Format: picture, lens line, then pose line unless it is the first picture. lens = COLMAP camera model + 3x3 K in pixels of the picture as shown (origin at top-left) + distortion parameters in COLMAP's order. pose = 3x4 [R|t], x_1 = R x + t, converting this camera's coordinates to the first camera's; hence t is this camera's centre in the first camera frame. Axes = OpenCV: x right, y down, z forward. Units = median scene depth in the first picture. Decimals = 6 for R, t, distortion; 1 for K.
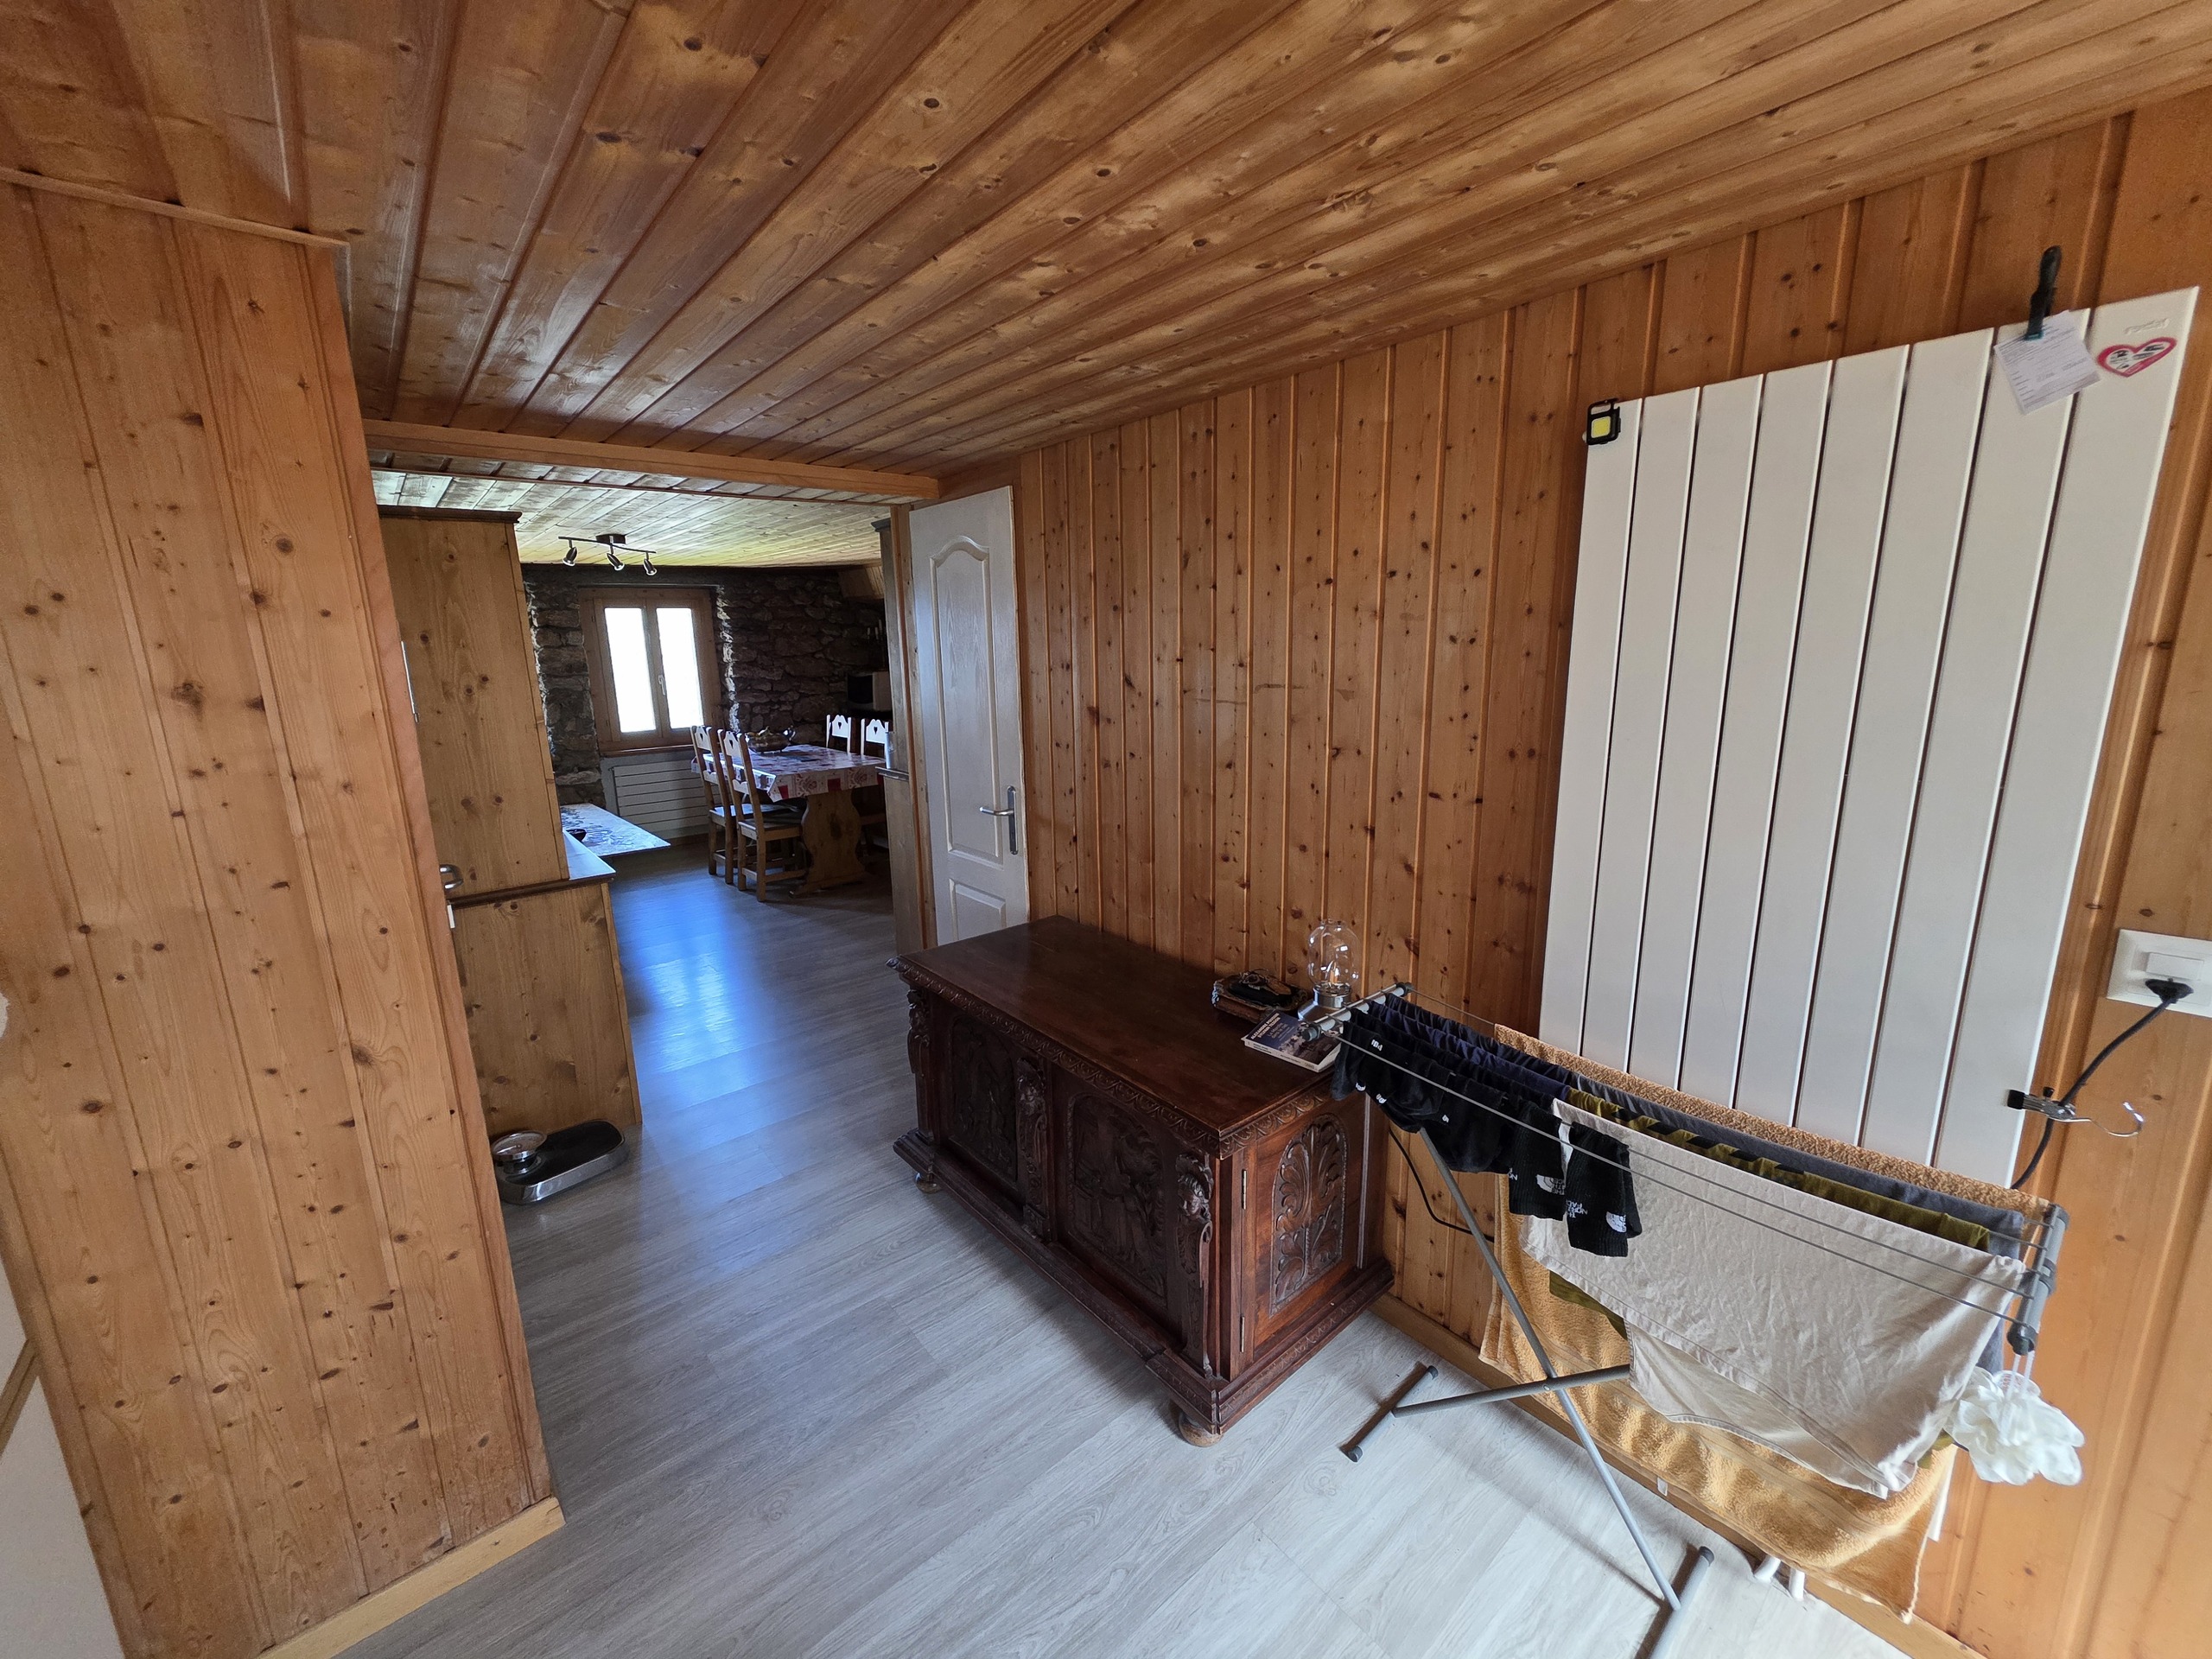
lens RADIAL K [[881.9, 0, 1093.0], [0, 881.9, 820.8], [0, 0, 1]] dist [0.003031, -0.000257]
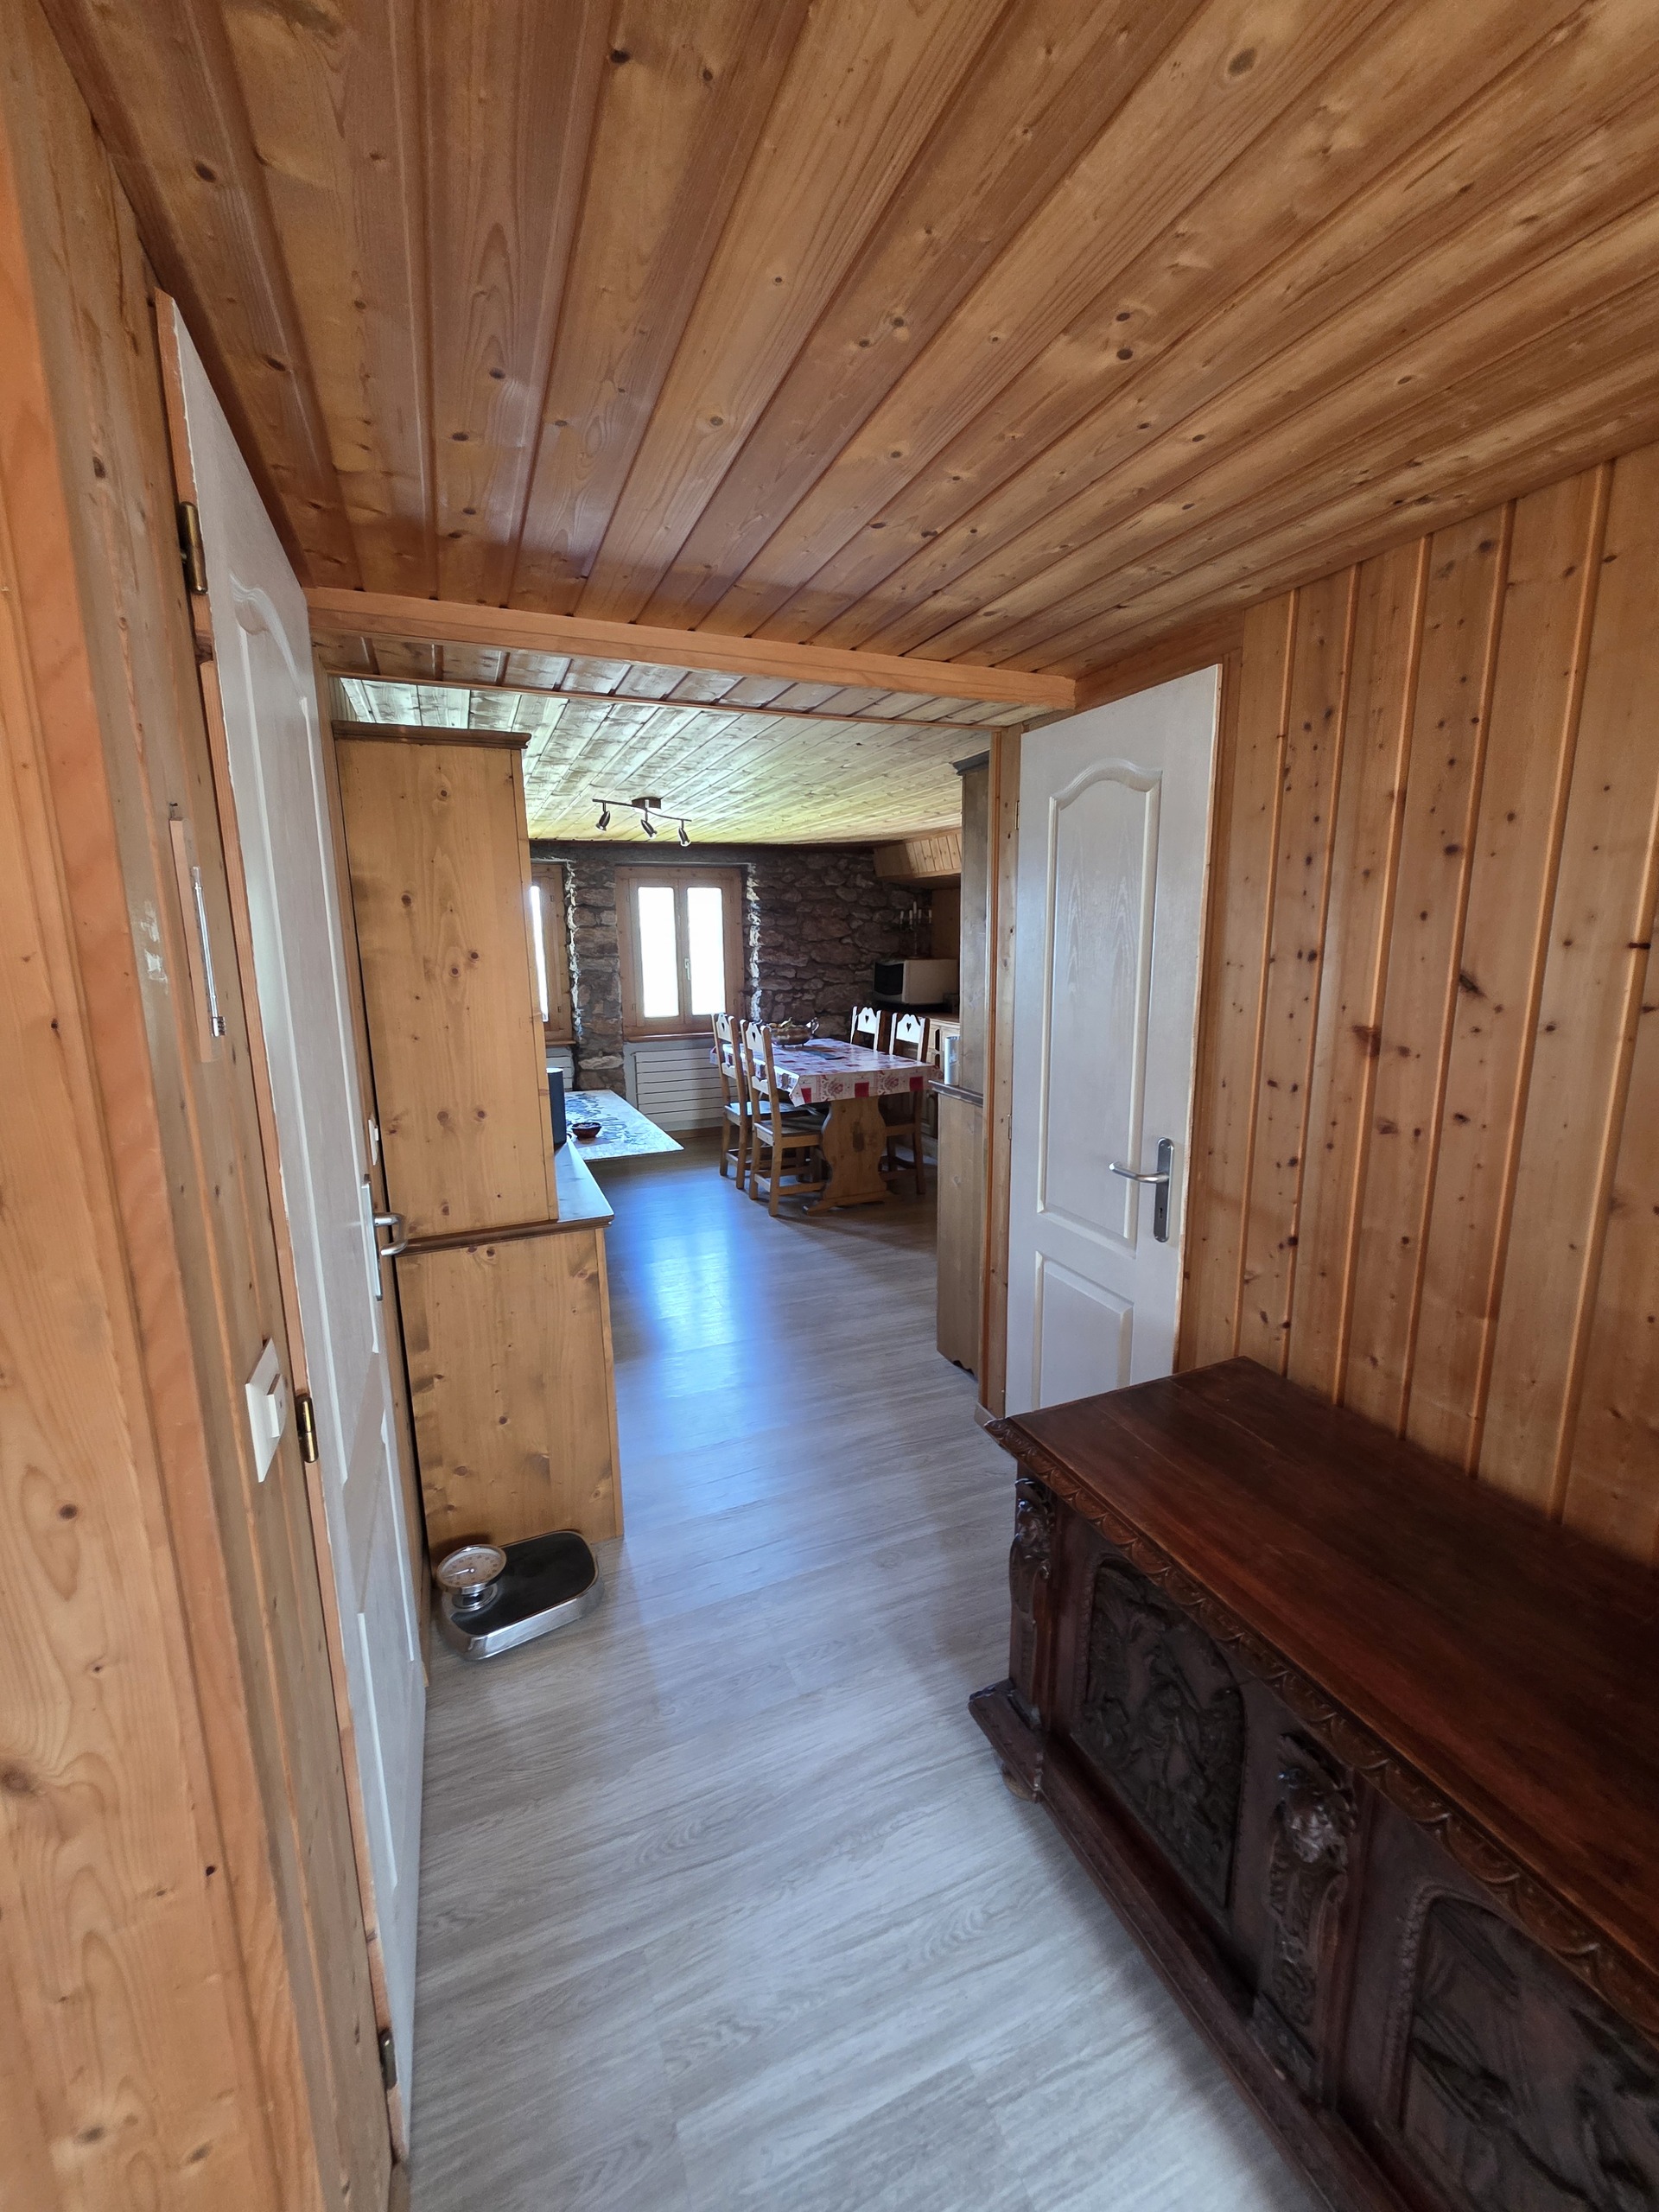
lens RADIAL K [[881.9, 0, 837.8], [0, 881.9, 1104.3], [0, 0, 1]] dist [0.003031, -0.000257]
pose [[0.959716, 0.067378, -0.272772, -0.140375], [-0.069673, 0.997569, 0.001278, -0.045313], [0.272195, 0.017778, 0.962078, 0.290101]]
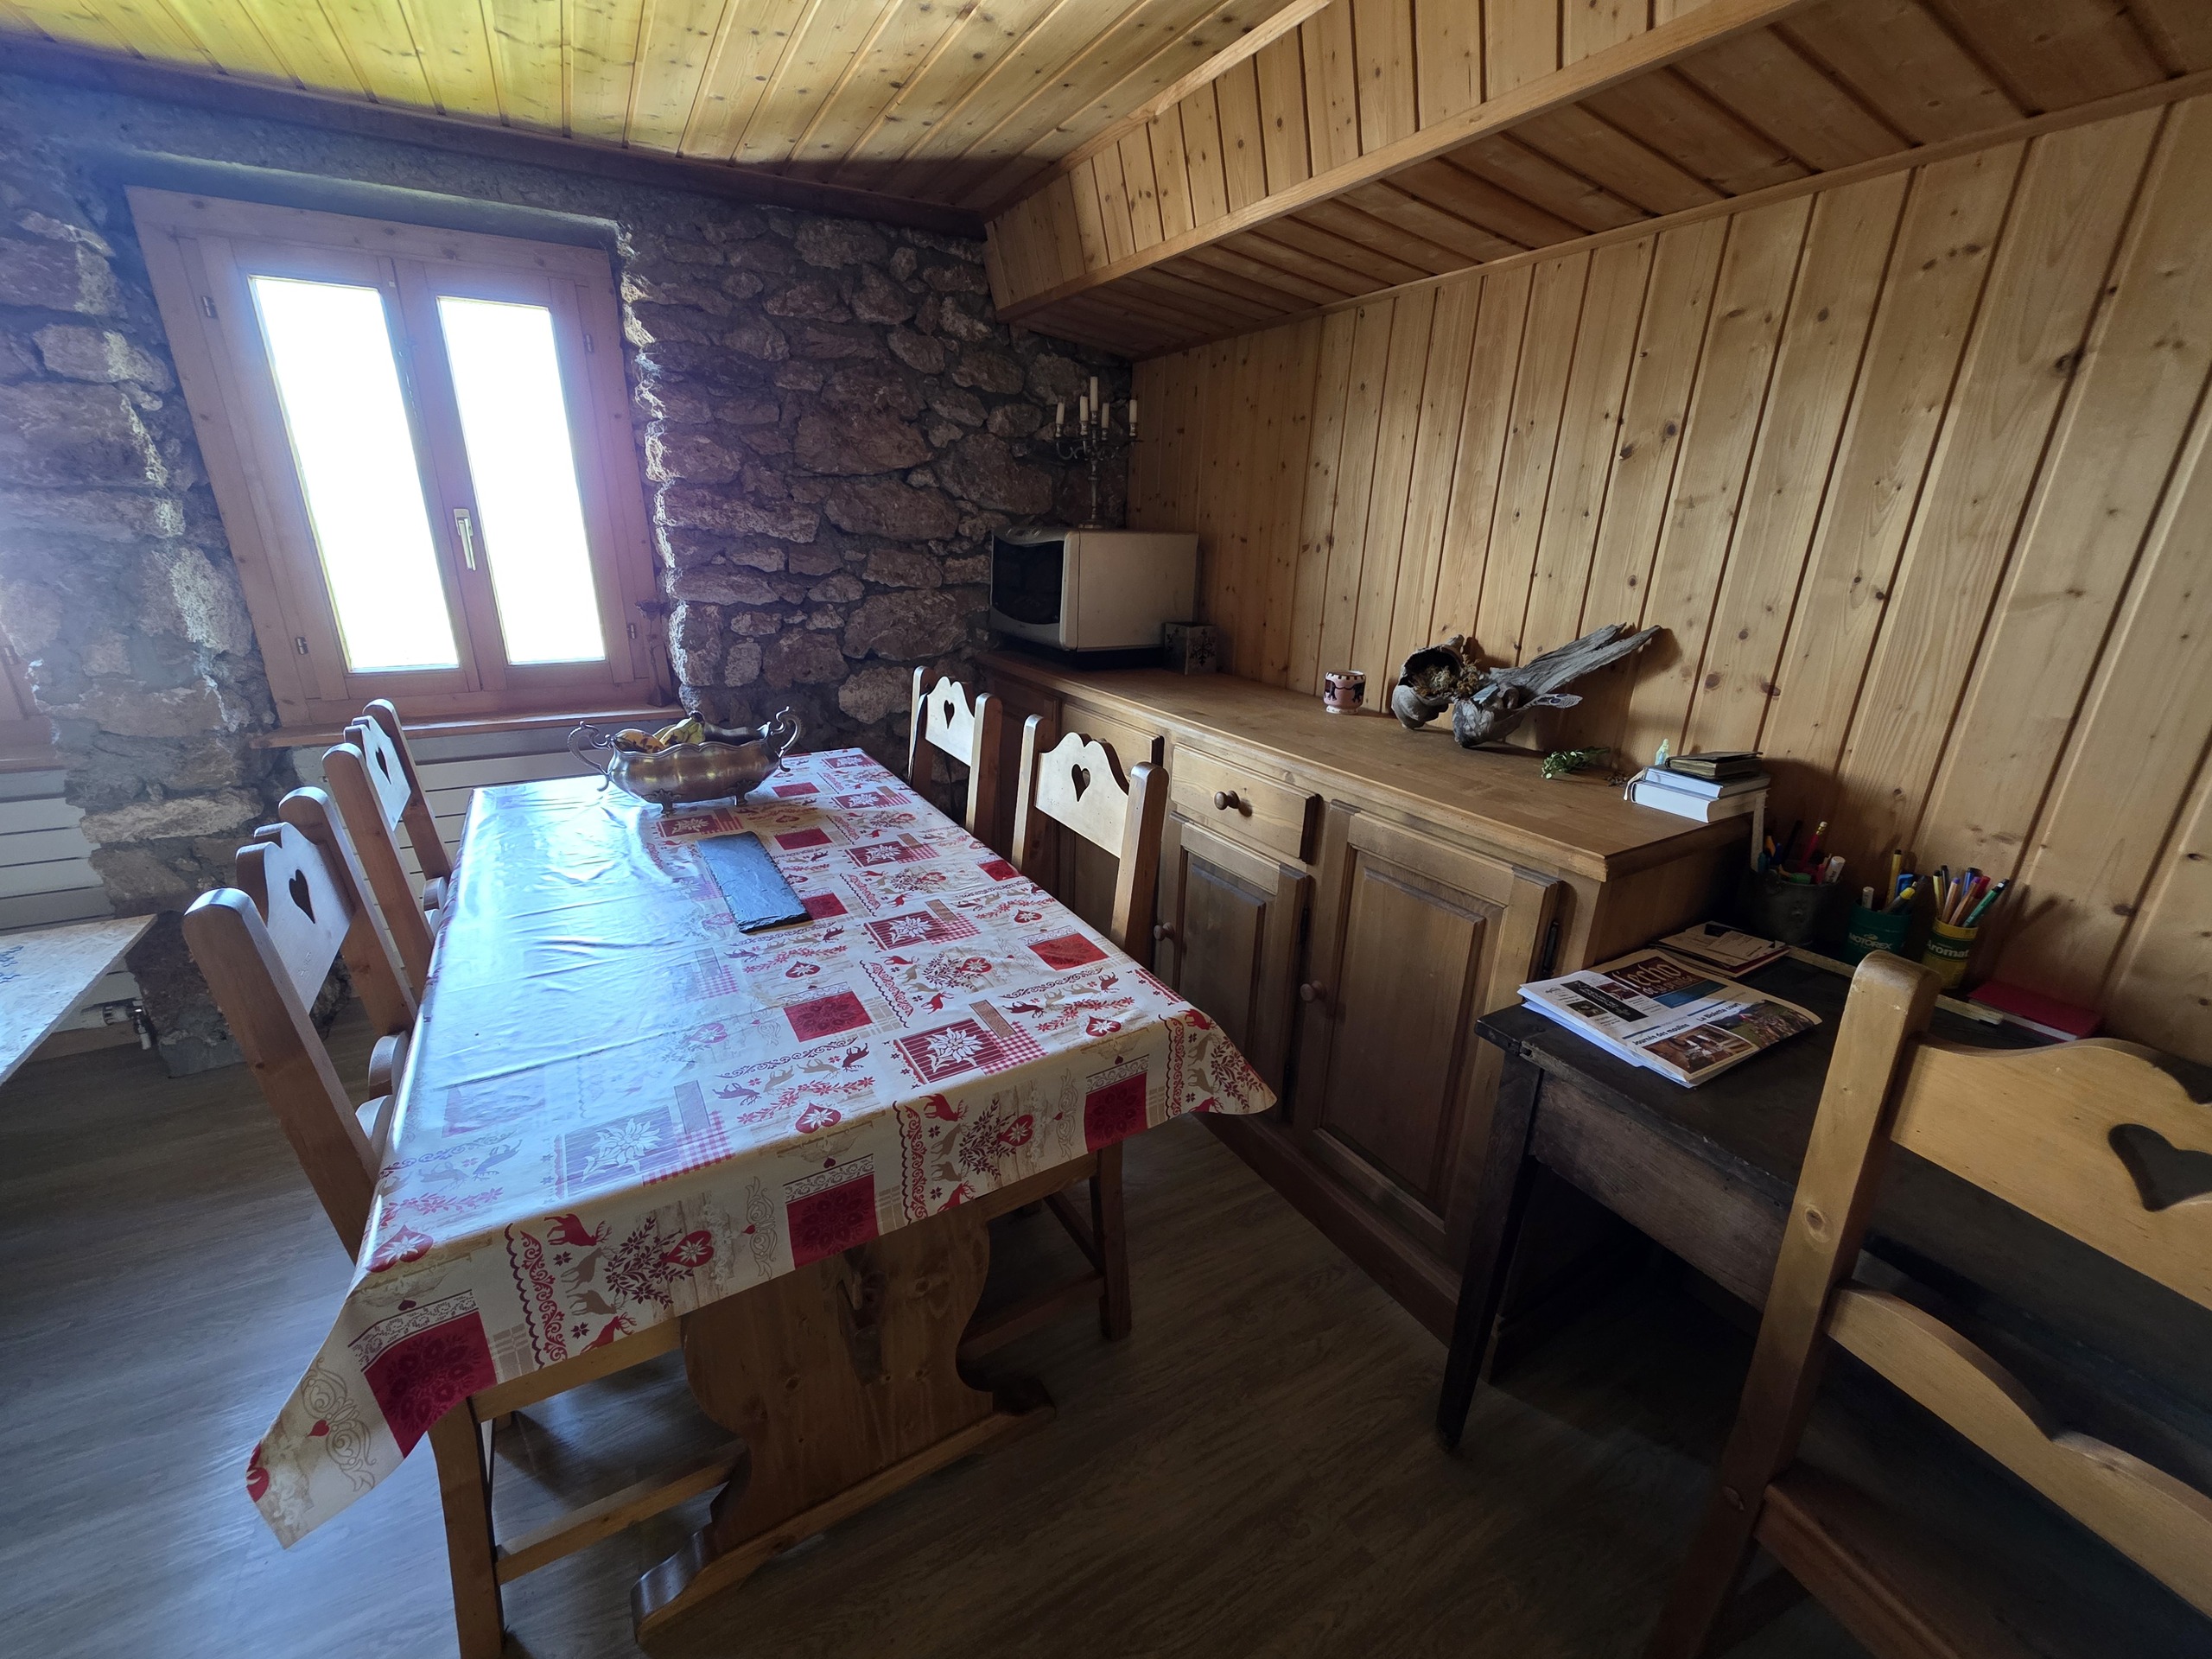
lens RADIAL K [[881.9, 0, 1093.0], [0, 881.9, 820.8], [0, 0, 1]] dist [0.003031, -0.000257]
pose [[0.982704, 0.099792, -0.155993, -0.403615], [-0.078825, 0.987669, 0.135263, -0.243594], [0.167568, -0.120628, 0.978453, 1.512922]]
